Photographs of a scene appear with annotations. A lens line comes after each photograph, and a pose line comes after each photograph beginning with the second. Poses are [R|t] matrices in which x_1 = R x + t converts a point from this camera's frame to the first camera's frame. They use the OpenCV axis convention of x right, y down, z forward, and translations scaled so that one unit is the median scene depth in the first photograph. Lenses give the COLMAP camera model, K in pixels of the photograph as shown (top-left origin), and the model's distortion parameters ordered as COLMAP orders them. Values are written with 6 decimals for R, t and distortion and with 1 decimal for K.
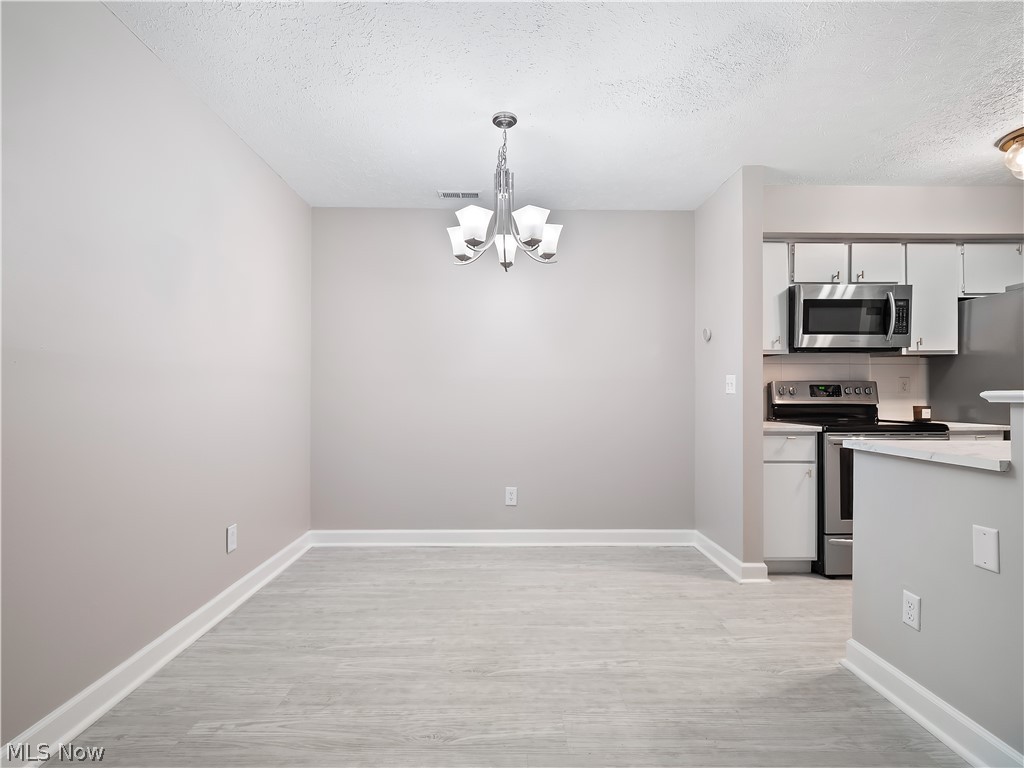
lens RADIAL K [[497.9, 0, 508.5], [0, 497.9, 394.3], [0, 0, 1]] dist [-0.000284, -0.001991]
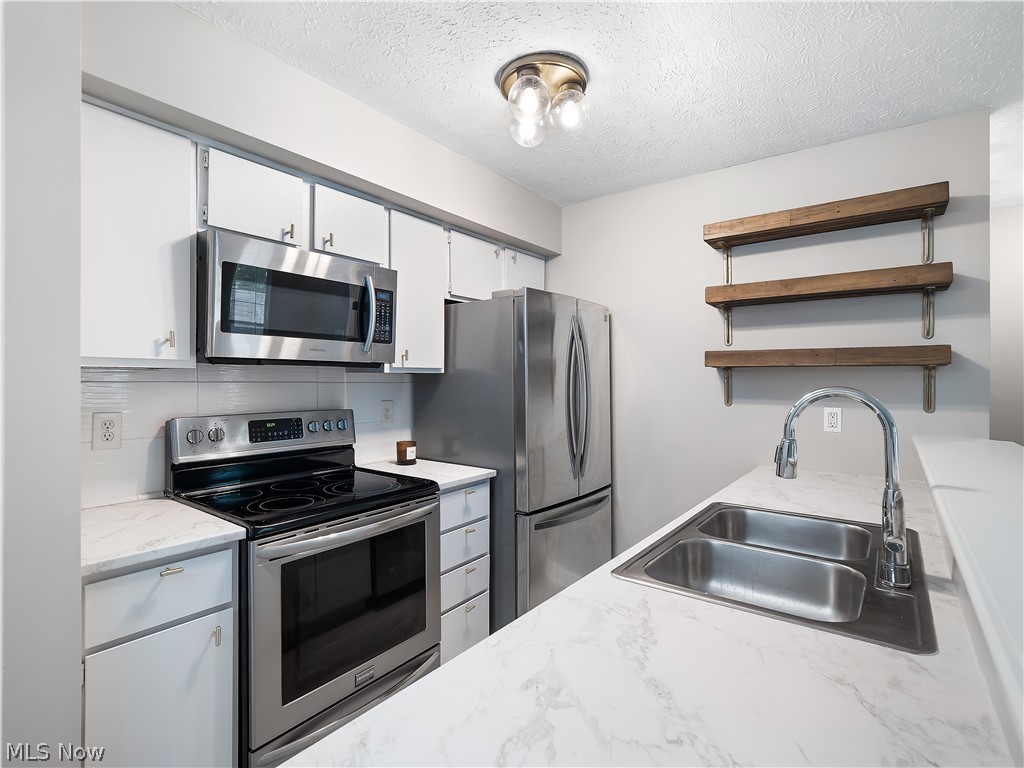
lens RADIAL K [[504.5, 0, 512.0], [0, 504.5, 384.0], [0, 0, 1]] dist [-0.002228, -0.001007]
pose [[0.615529, -0.002154, 0.788111, 0.363823], [-0.006463, 0.999949, 0.007781, -0.072069], [-0.788088, -0.009883, 0.615484, 0.448356]]
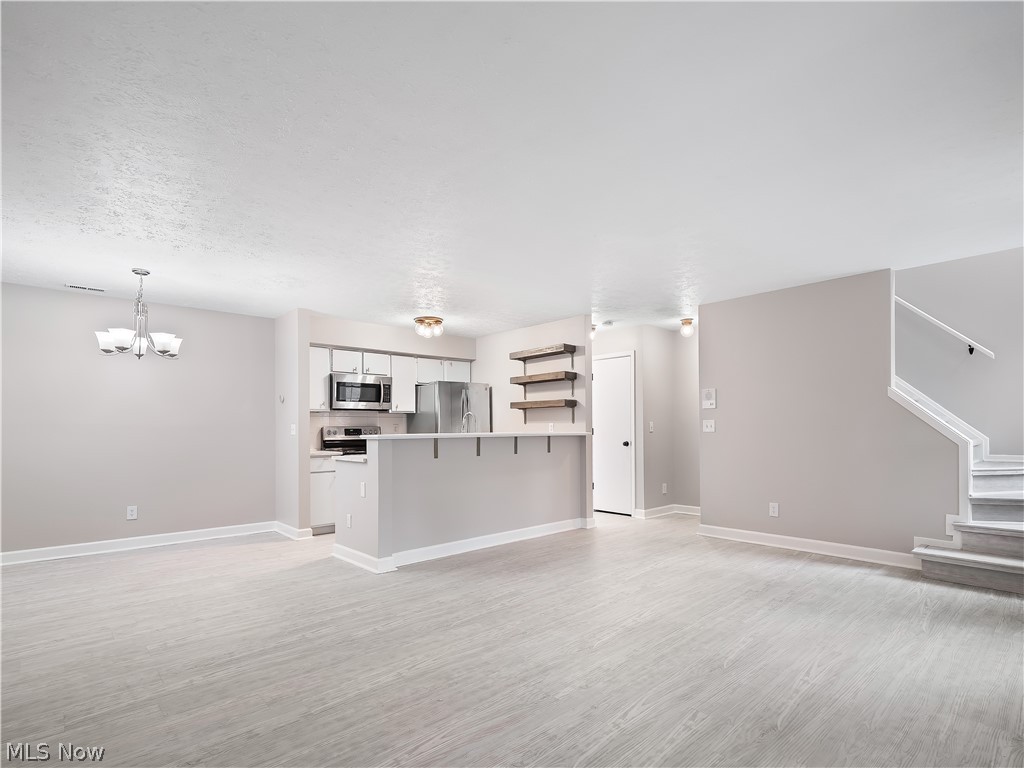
lens RADIAL K [[514.7, 0, 514.6], [0, 514.7, 422.8], [0, 0, 1]] dist [-0.001390, -0.000797]
pose [[0.749195, 0.002015, 0.662346, -0.153802], [0.006304, 0.999928, -0.010173, -0.019067], [-0.662319, 0.011797, 0.749129, -0.798114]]
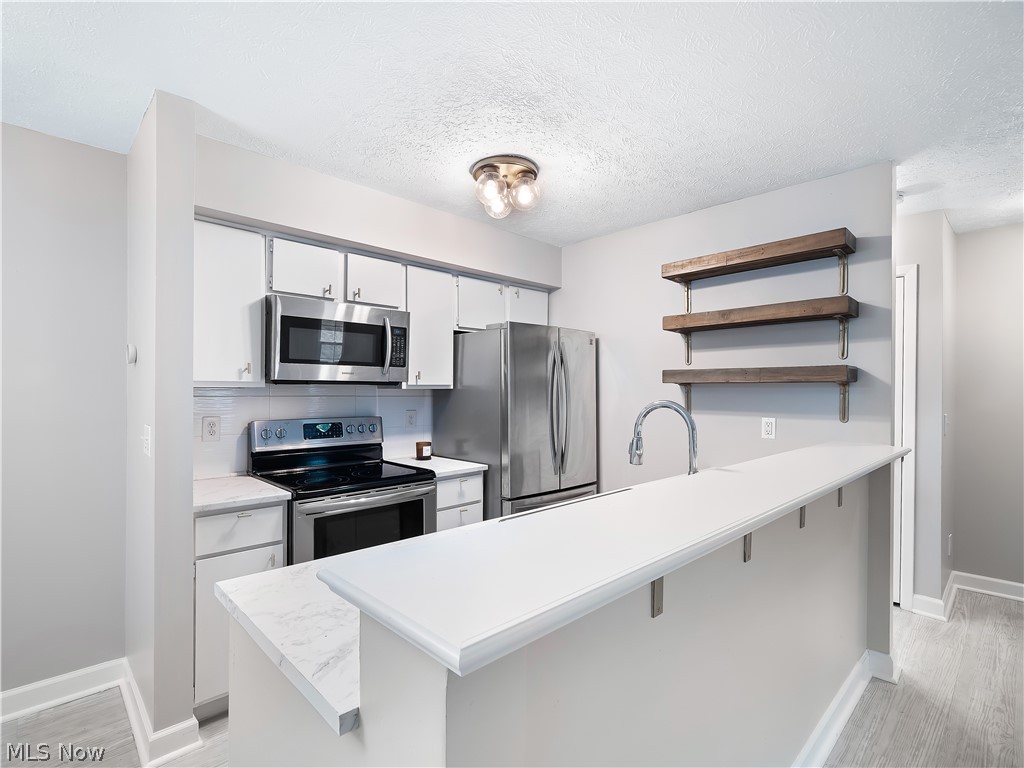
lens RADIAL K [[497.9, 0, 508.5], [0, 497.9, 394.3], [0, 0, 1]] dist [-0.000284, -0.001991]
pose [[0.730992, 0.000090, 0.682387, 0.326758], [-0.005387, 0.999970, 0.005639, -0.077319], [-0.682365, -0.007798, 0.730970, 0.222120]]
